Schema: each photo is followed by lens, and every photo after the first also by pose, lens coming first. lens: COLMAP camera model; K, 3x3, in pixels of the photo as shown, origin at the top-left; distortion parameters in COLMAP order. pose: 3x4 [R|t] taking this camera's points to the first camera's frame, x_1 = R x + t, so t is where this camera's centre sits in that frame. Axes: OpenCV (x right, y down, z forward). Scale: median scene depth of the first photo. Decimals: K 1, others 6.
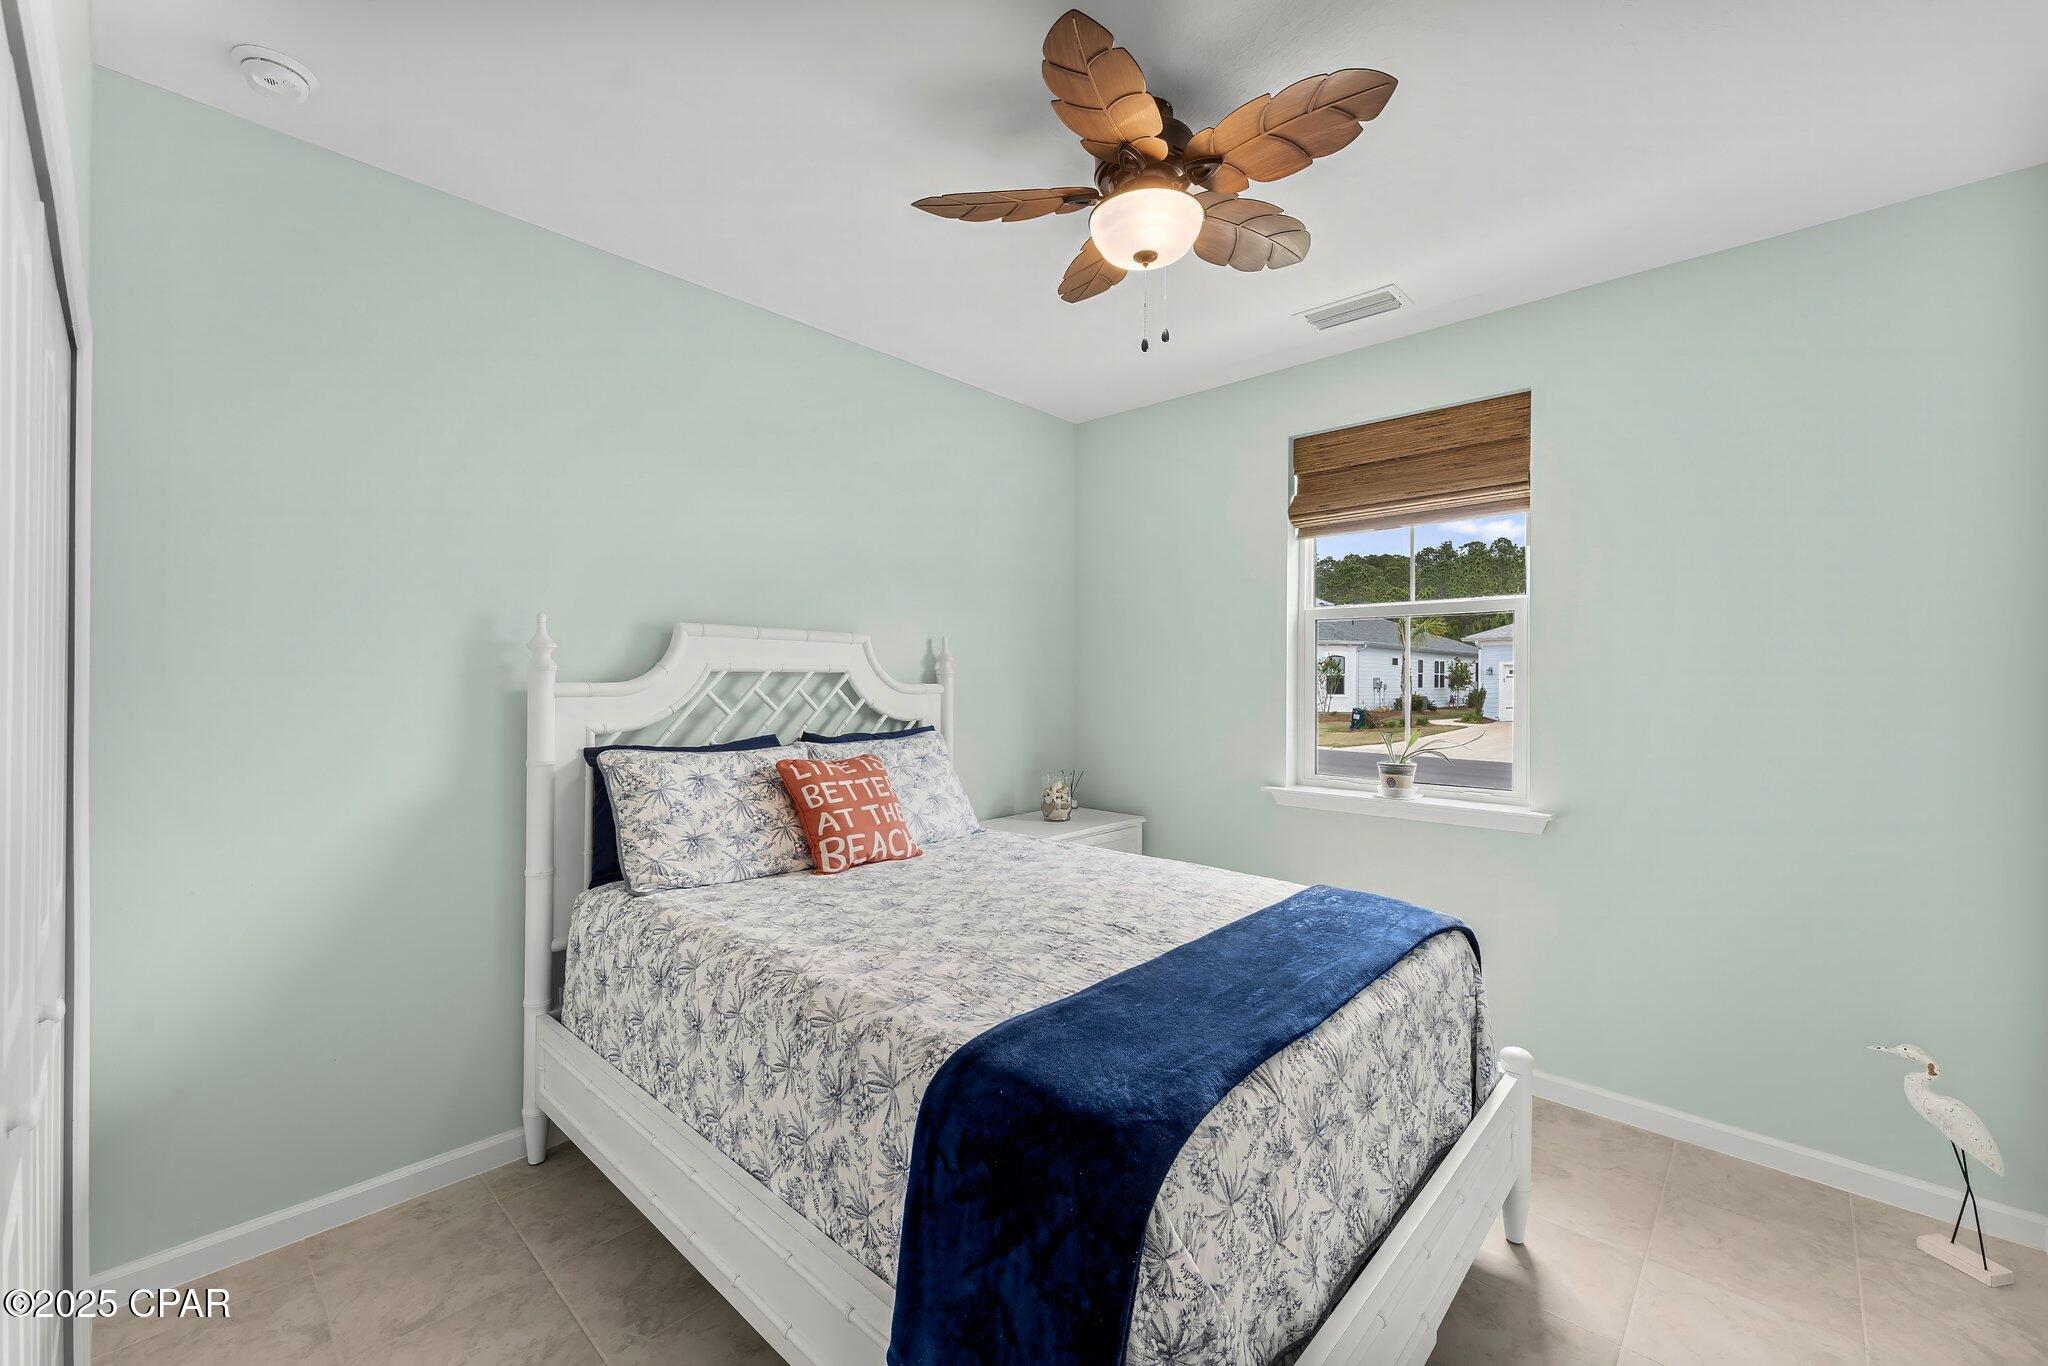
lens RADIAL K [[830.4, 0, 1012.9], [0, 830.4, 679.6], [0, 0, 1]] dist [-0.000084, 0.000059]
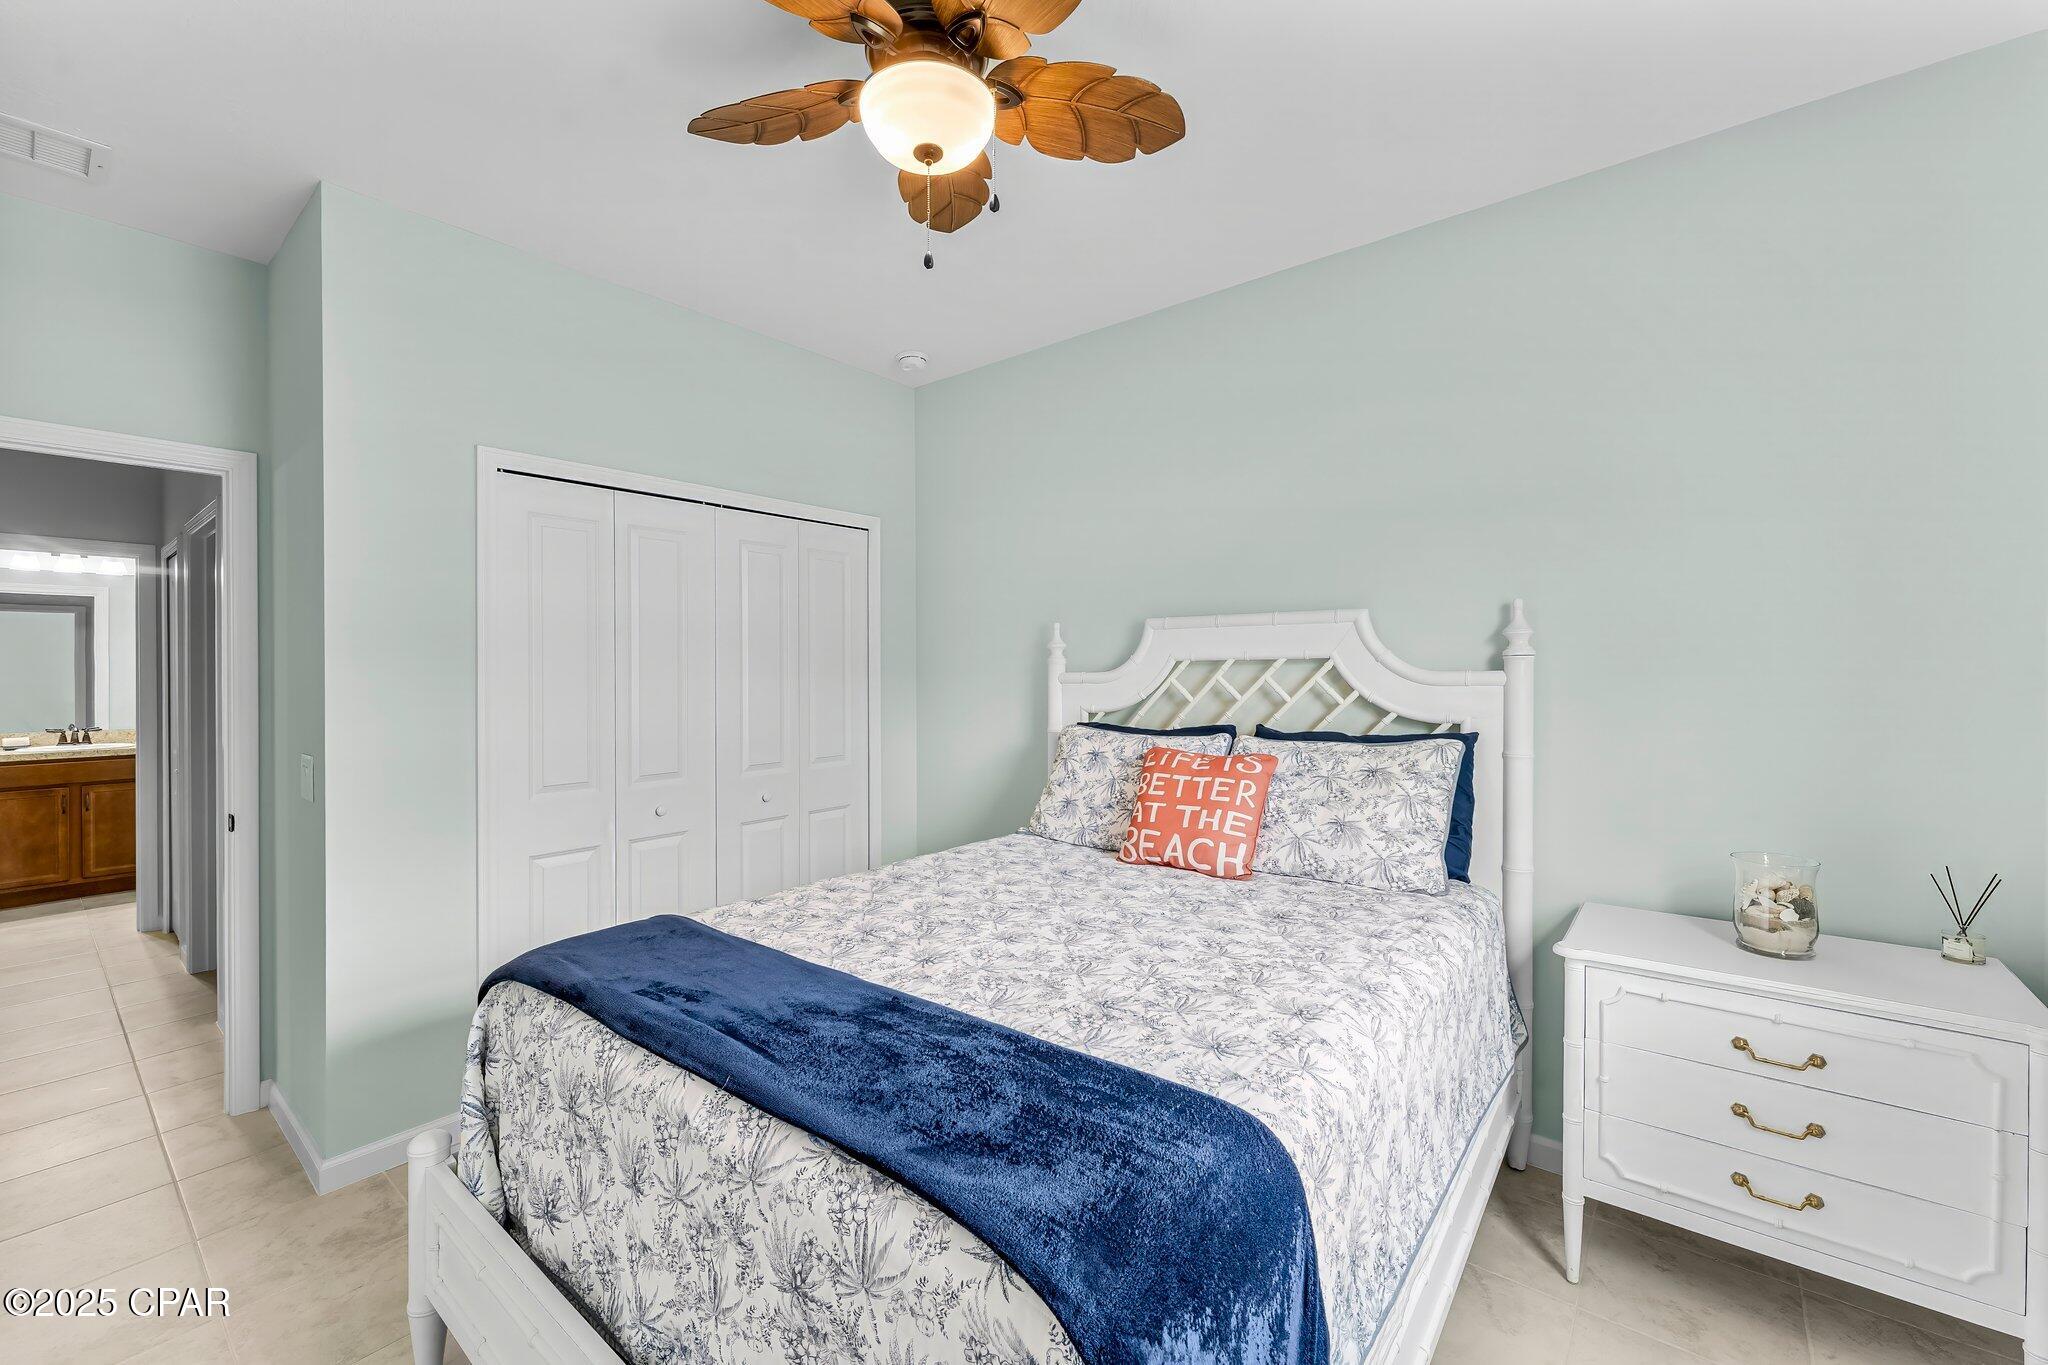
lens RADIAL K [[830.4, 0, 1012.9], [0, 830.4, 679.1], [0, 0, 1]] dist [-0.000084, 0.000059]
pose [[0.064800, 0.003338, -0.997893, 0.741699], [0.007078, 0.999968, 0.003805, 0.008164], [0.997873, -0.007309, 0.064775, 0.772353]]
